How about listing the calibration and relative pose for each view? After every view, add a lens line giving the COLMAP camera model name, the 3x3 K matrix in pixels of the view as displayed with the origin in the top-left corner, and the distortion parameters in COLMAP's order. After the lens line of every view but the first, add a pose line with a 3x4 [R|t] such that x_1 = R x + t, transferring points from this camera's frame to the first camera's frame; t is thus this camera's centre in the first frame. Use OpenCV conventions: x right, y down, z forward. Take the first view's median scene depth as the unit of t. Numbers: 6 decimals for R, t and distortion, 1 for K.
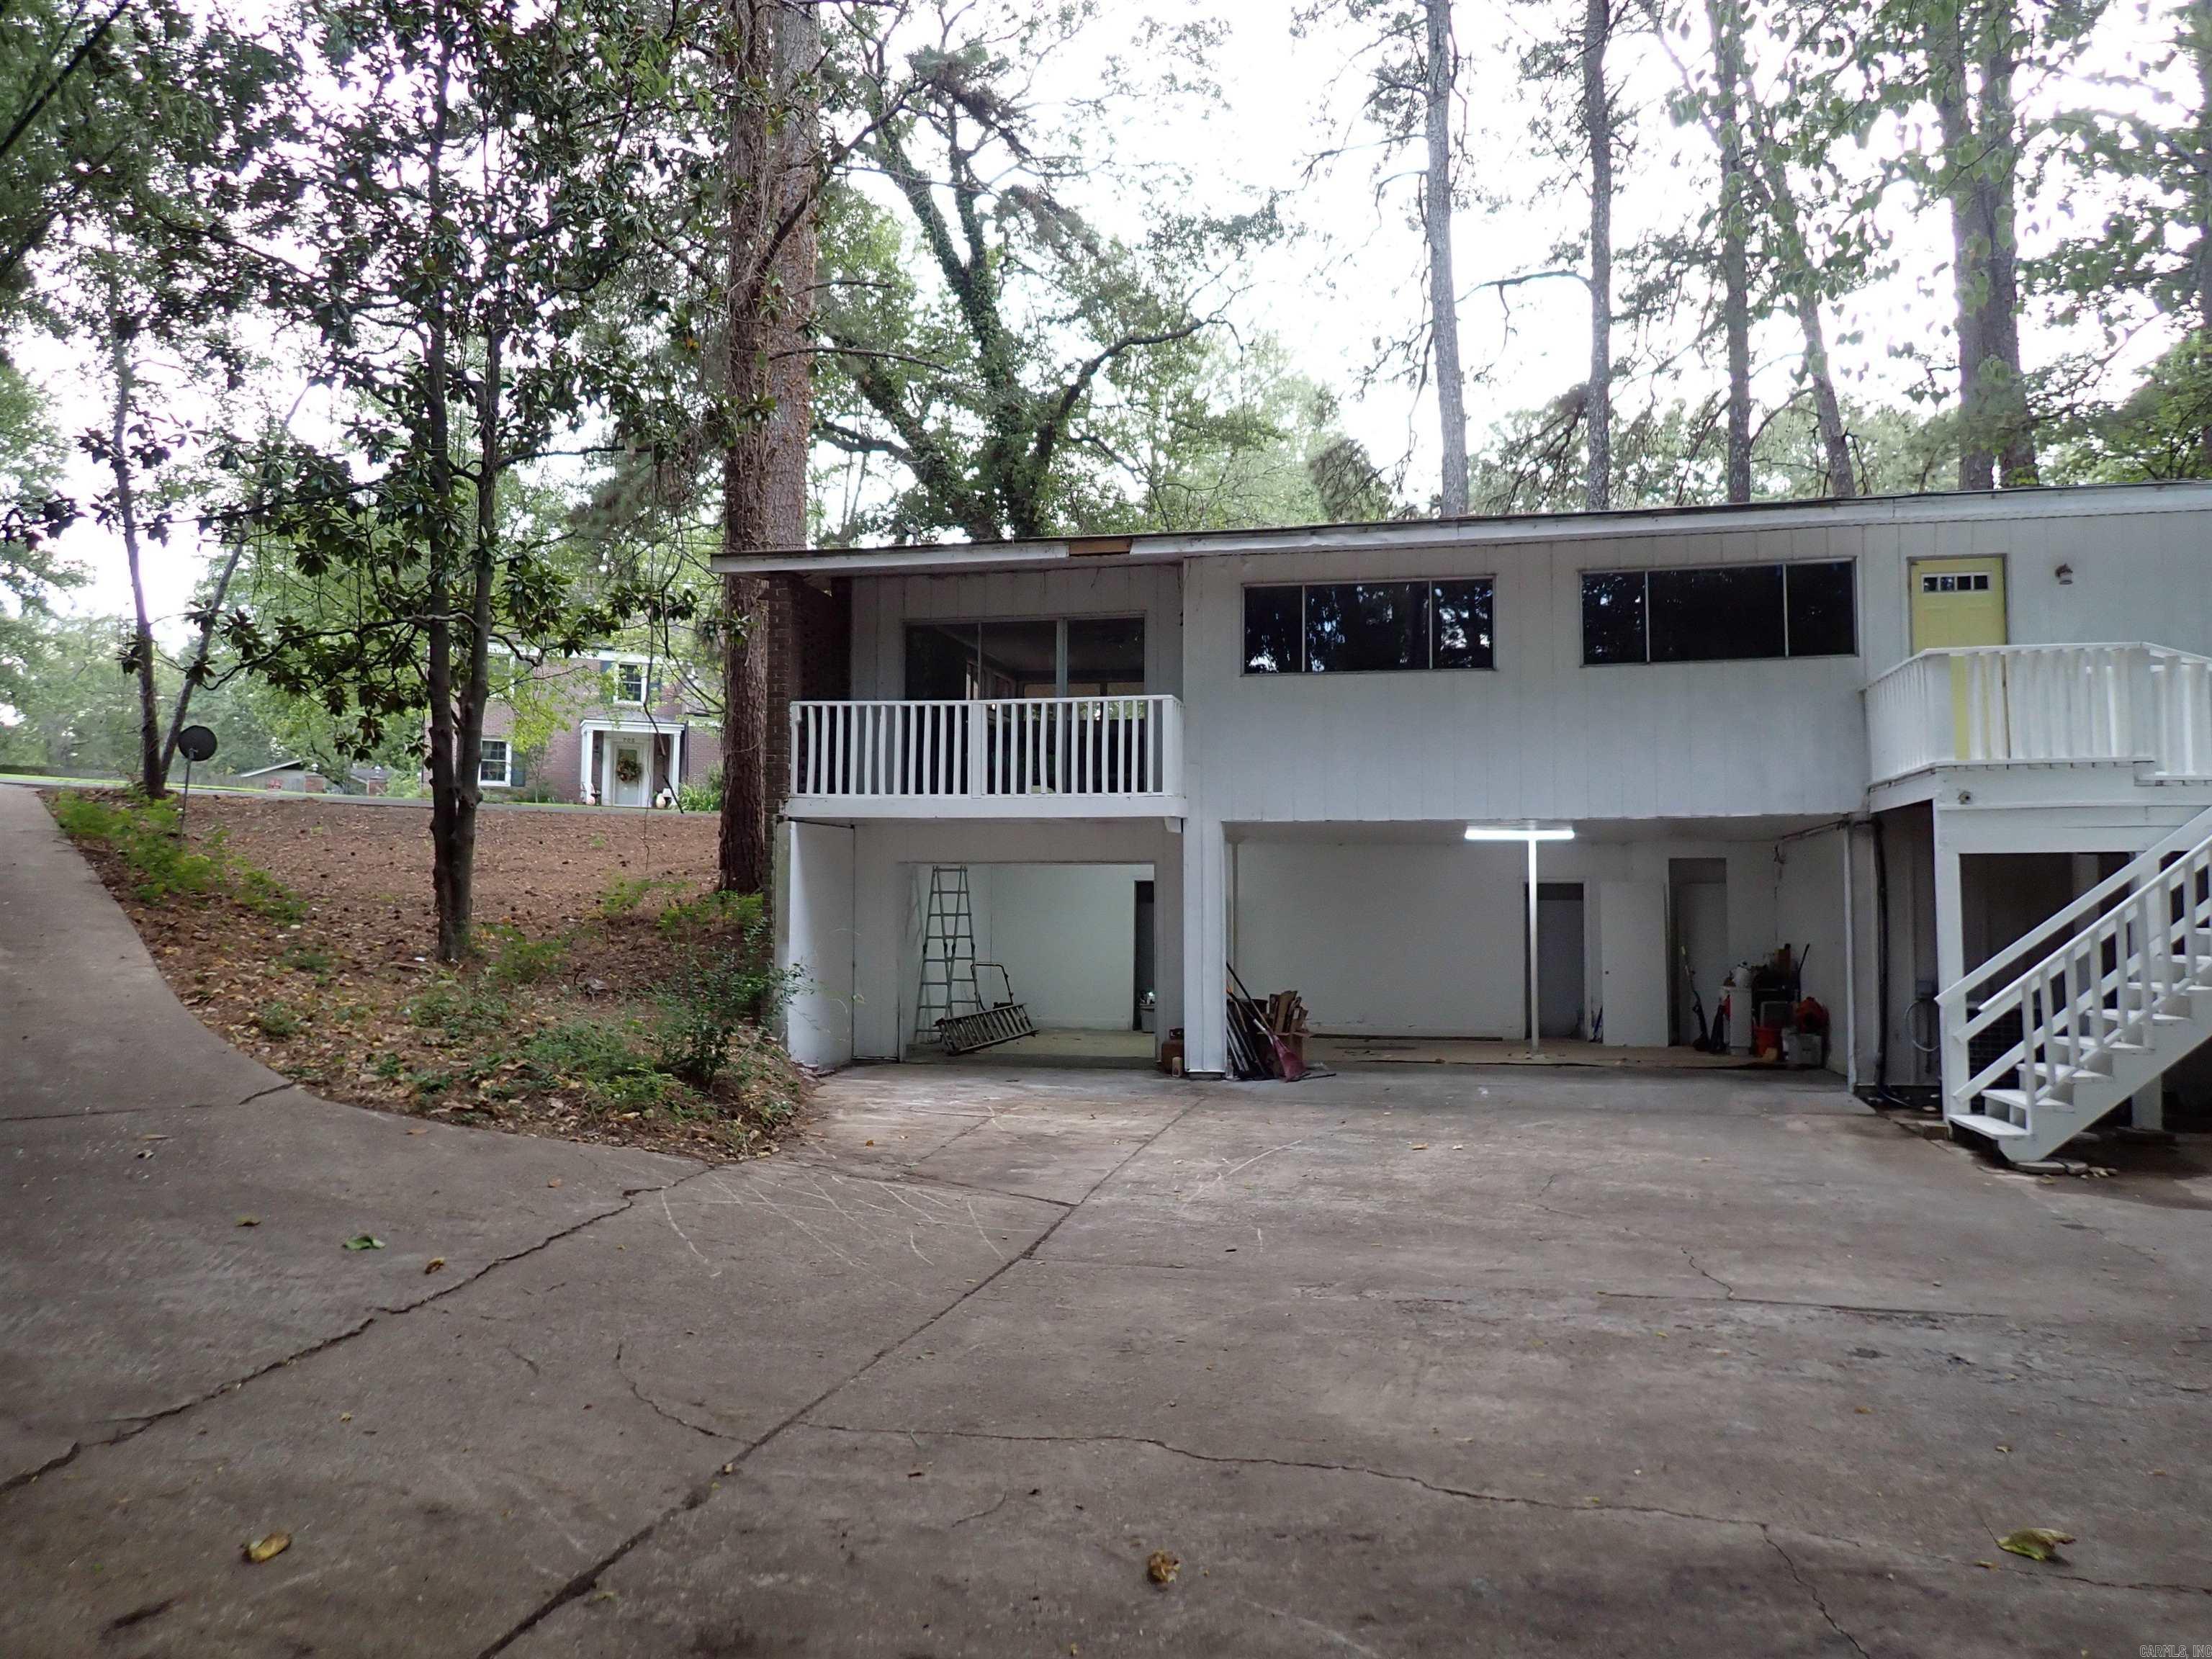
lens RADIAL K [[1698.1, 0, 1045.1], [0, 1698.1, 807.6], [0, 0, 1]] dist [-0.002805, -0.017170]
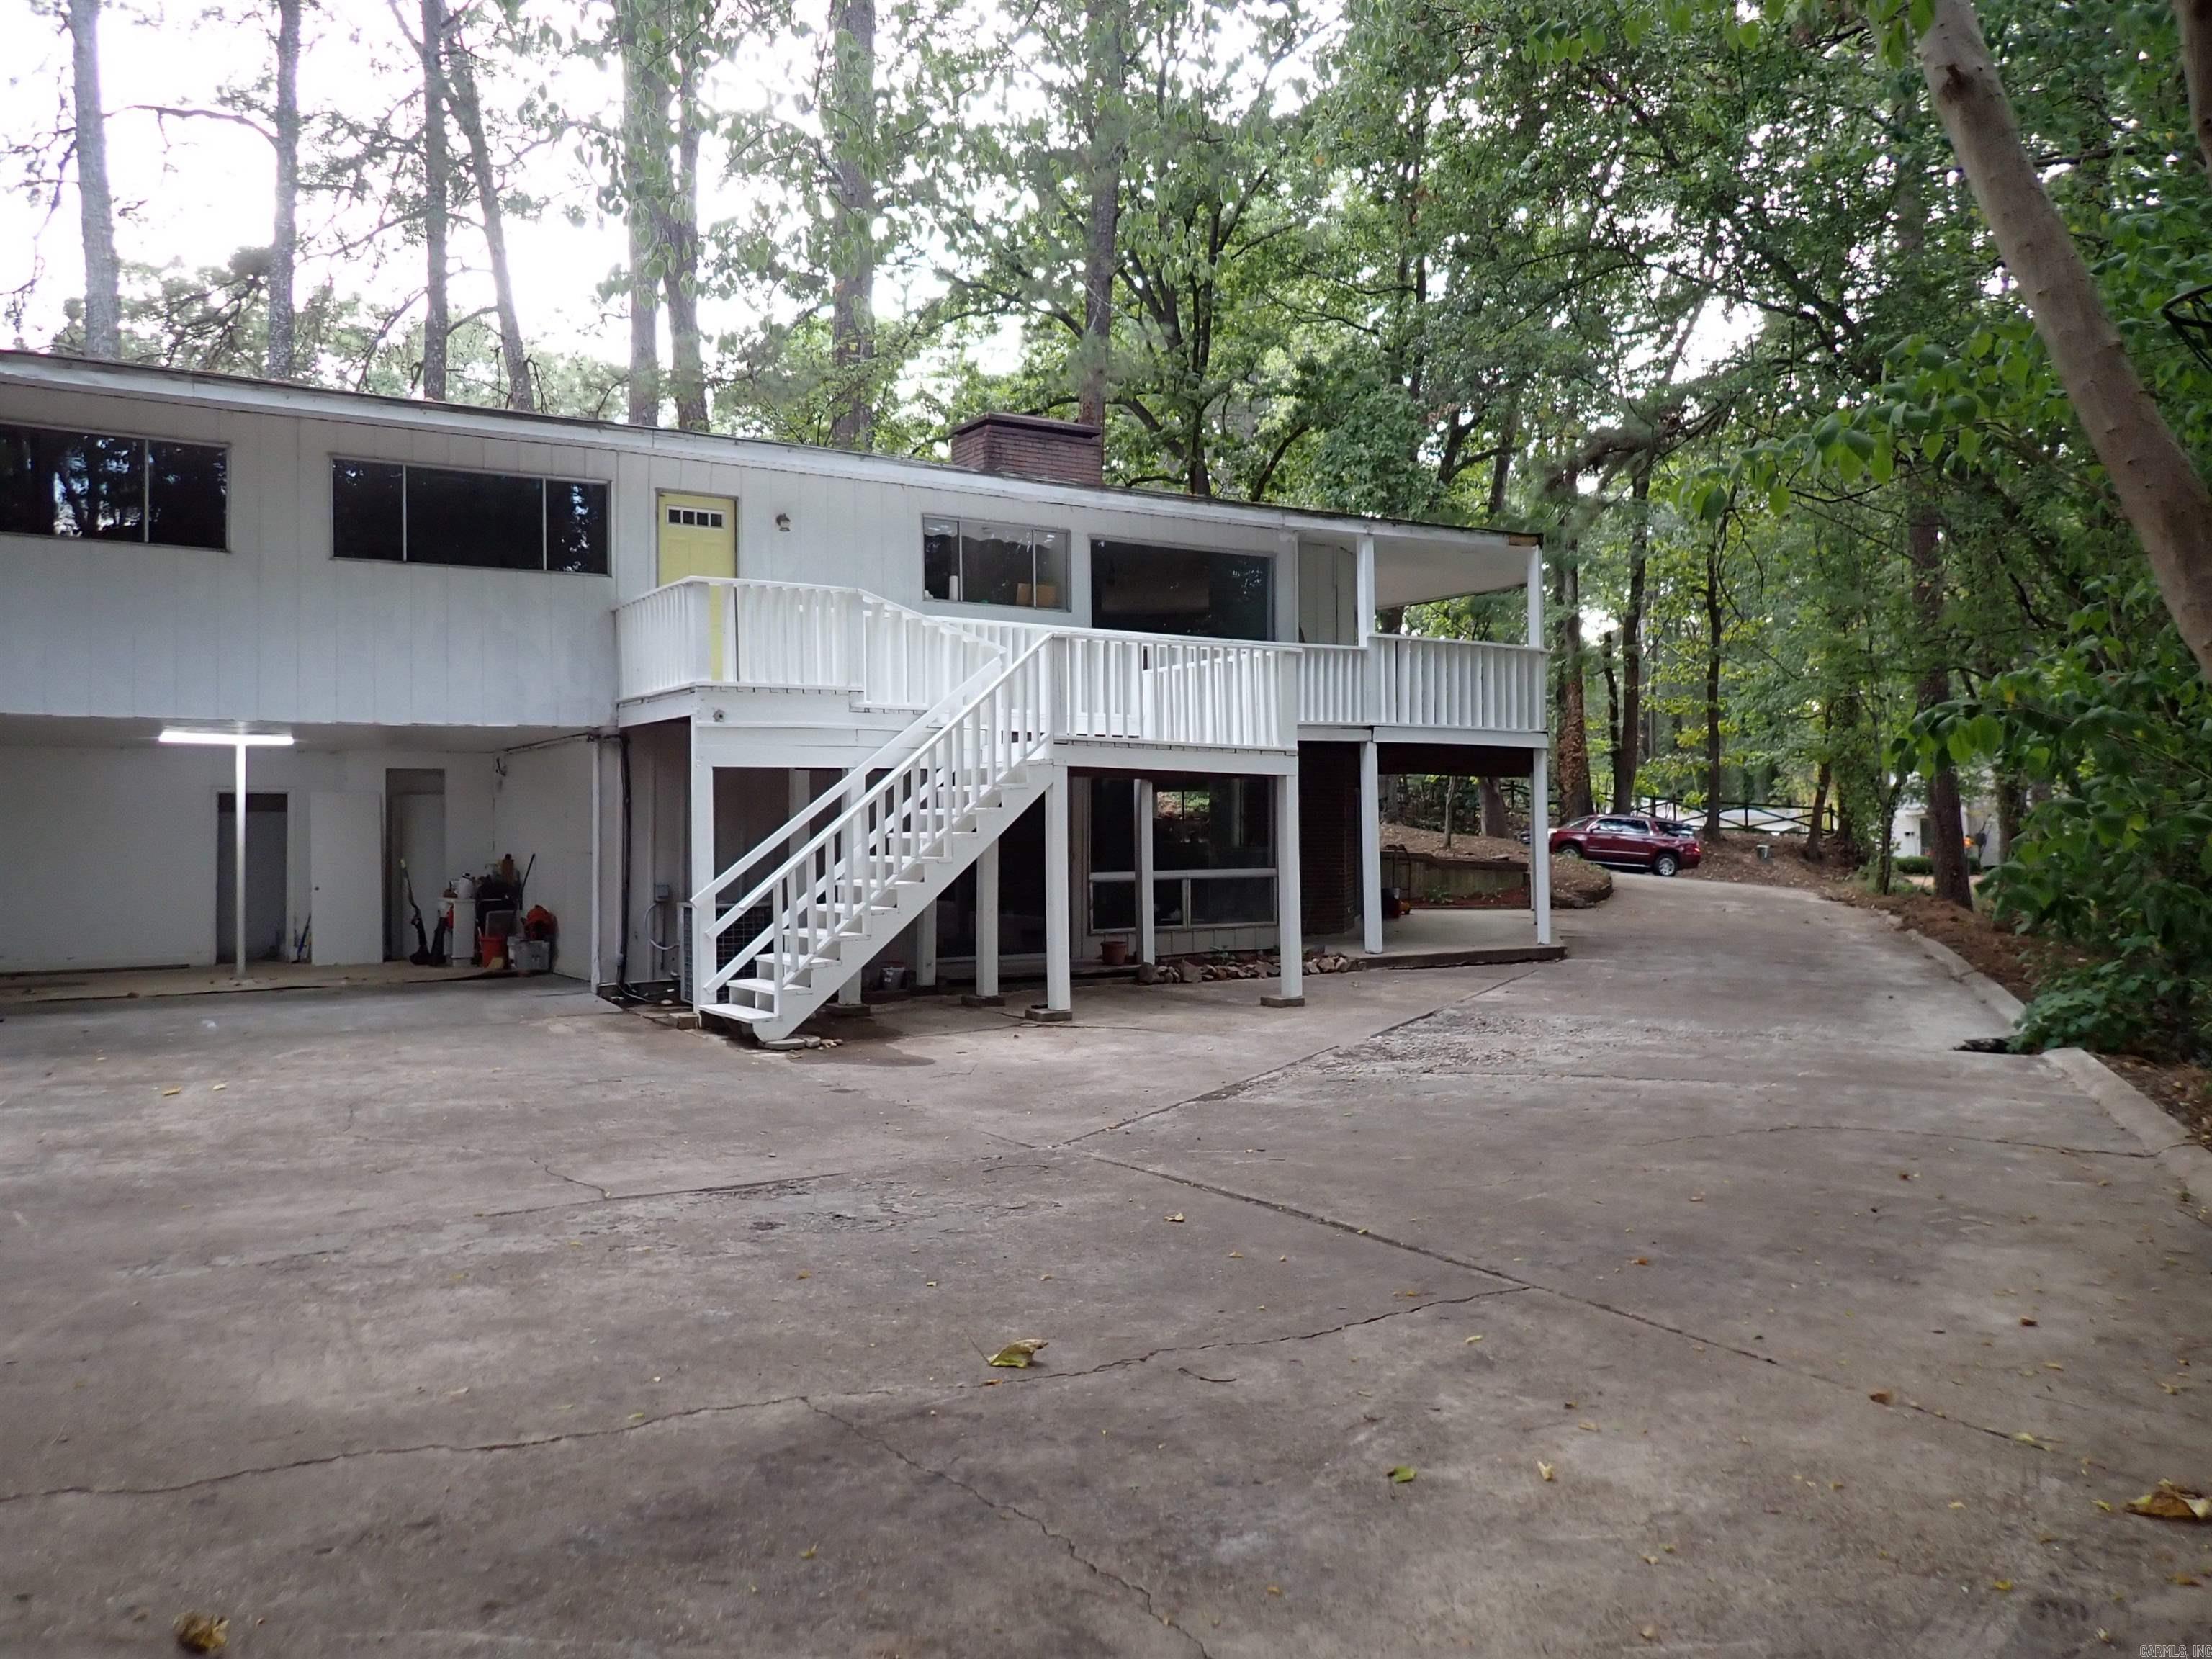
lens RADIAL K [[1698.1, 0, 1105.0], [0, 1698.1, 814.0], [0, 0, 1]] dist [-0.002805, -0.017170]
pose [[0.690562, -0.001889, 0.723270, -0.078809], [-0.037103, 0.998587, 0.038033, 0.006479], [-0.722321, -0.053100, 0.689517, 0.061931]]
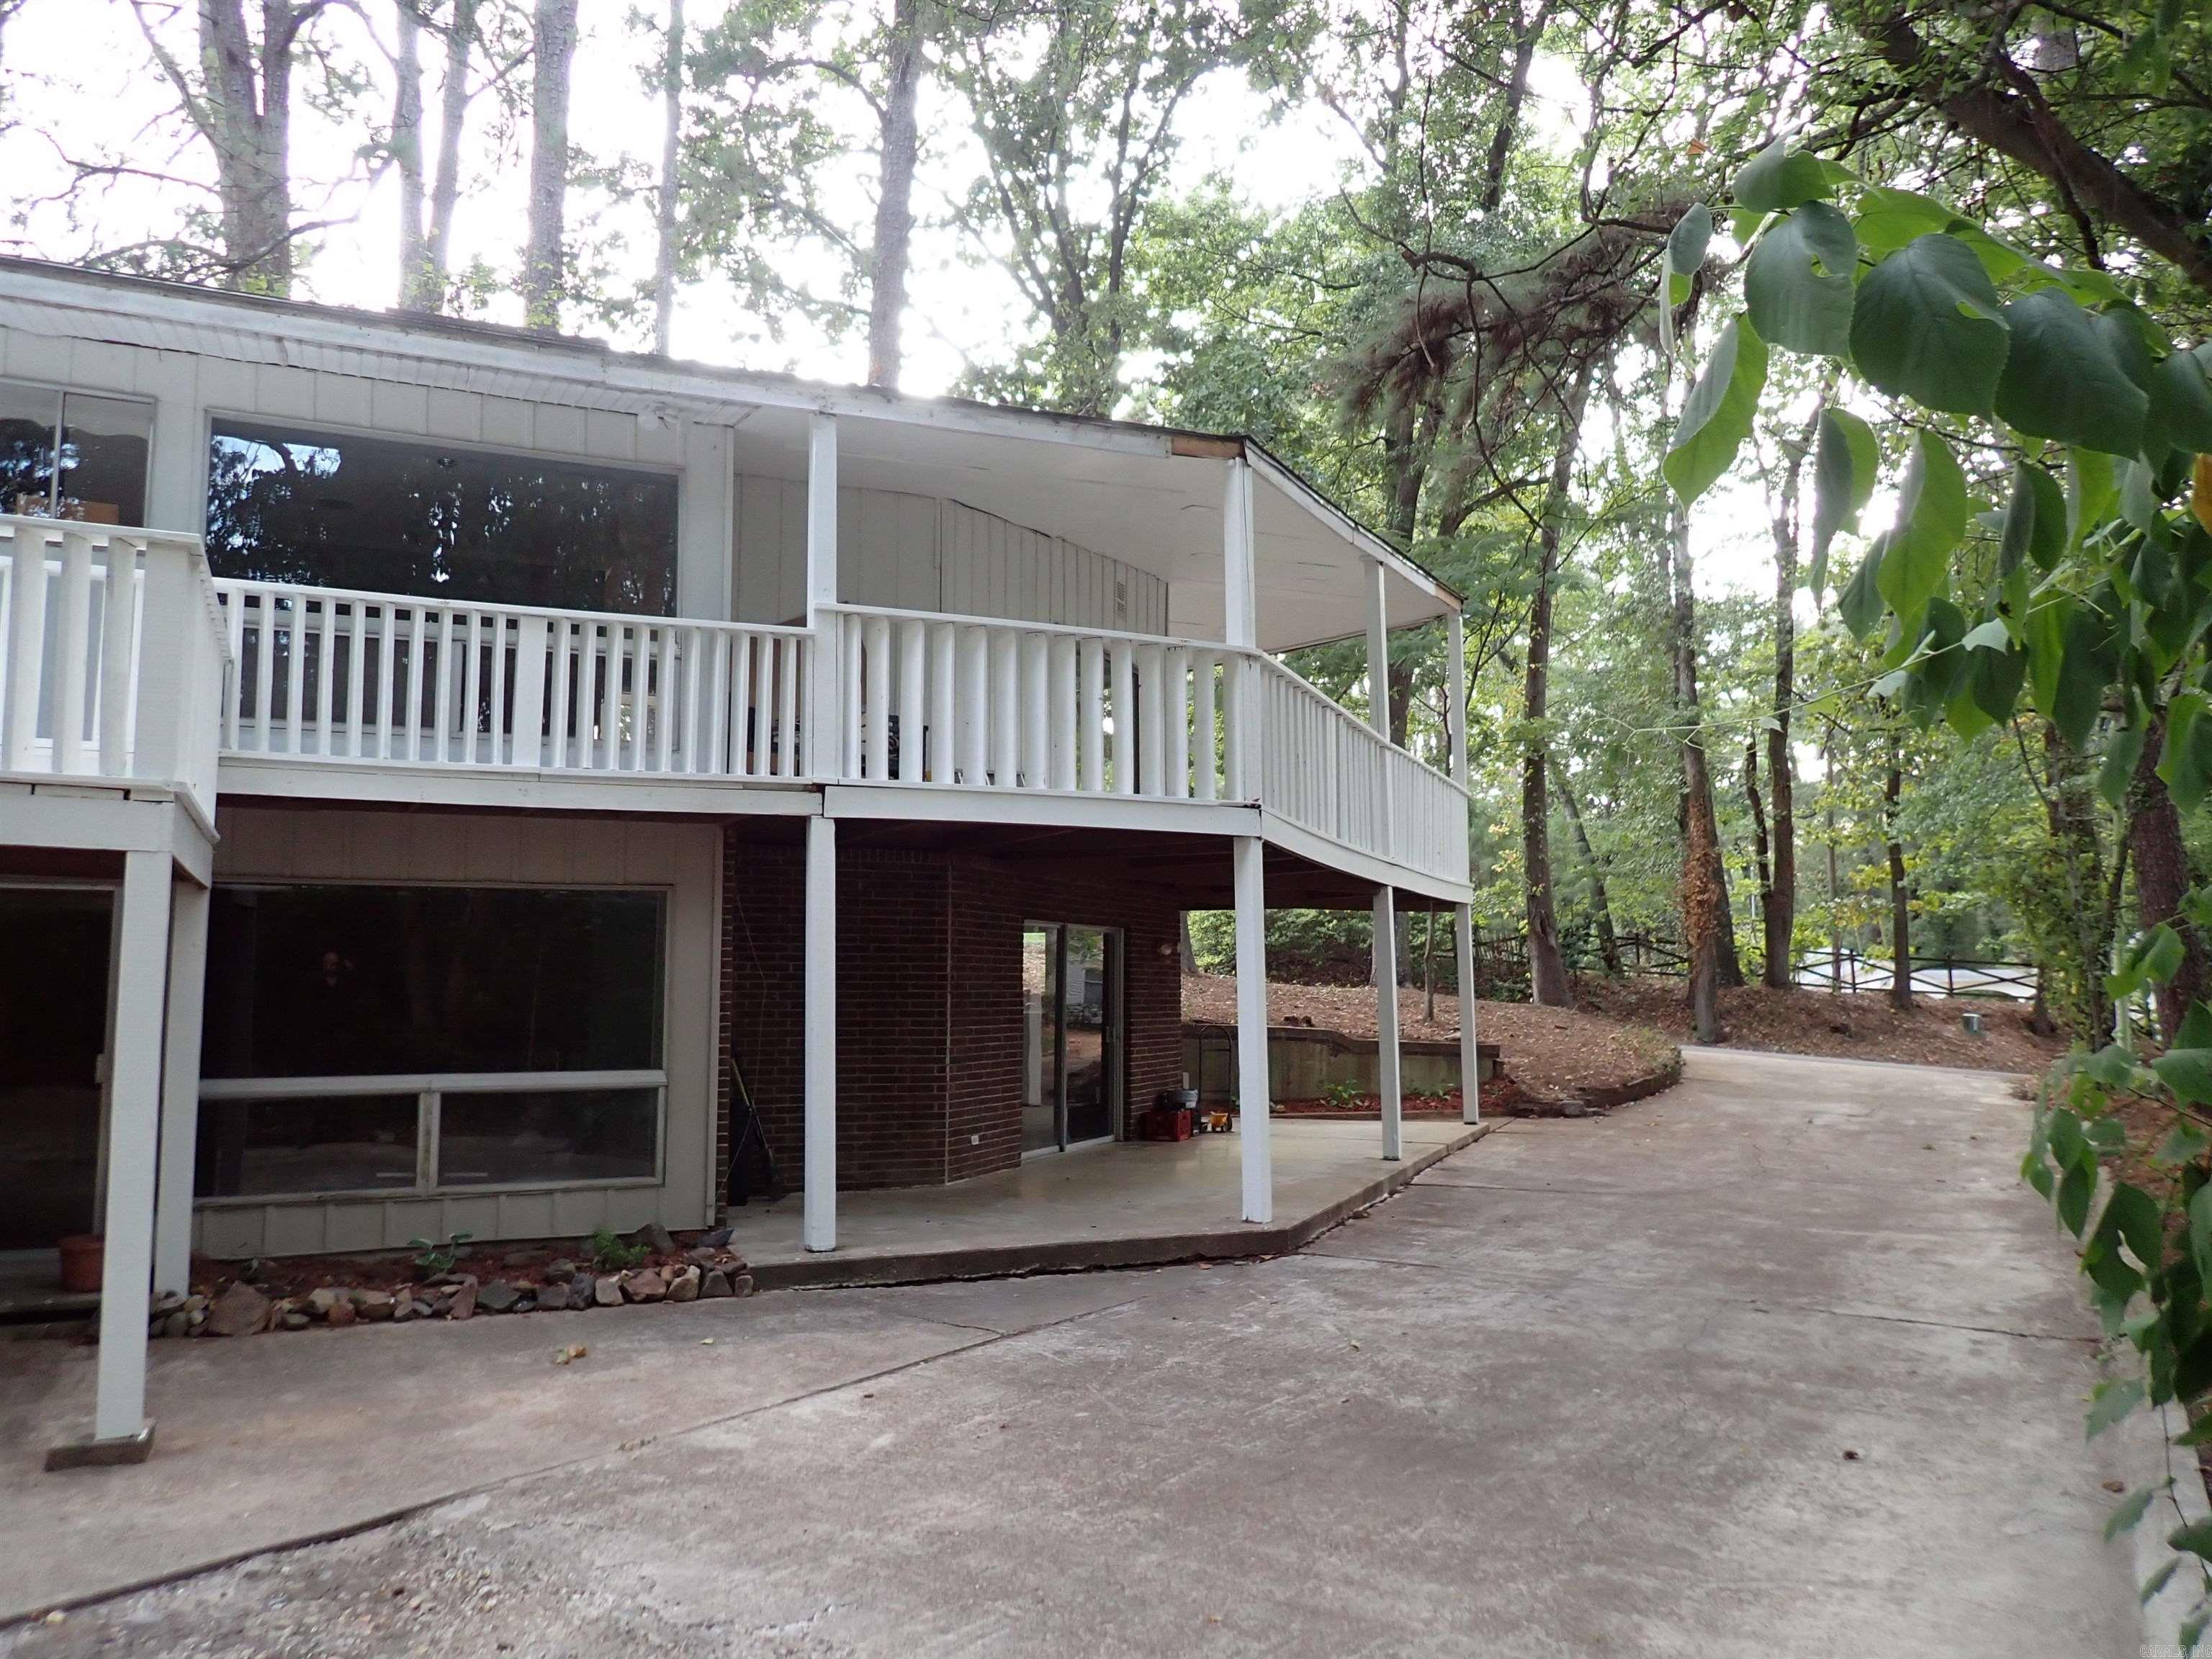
lens RADIAL K [[1698.1, 0, 1094.0], [0, 1698.1, 812.0], [0, 0, 1]] dist [-0.002805, -0.017170]
pose [[0.786372, 0.057640, 0.615058, 0.818097], [-0.030531, 0.998047, -0.054496, 0.026609], [-0.616998, 0.024076, 0.786597, 0.271366]]
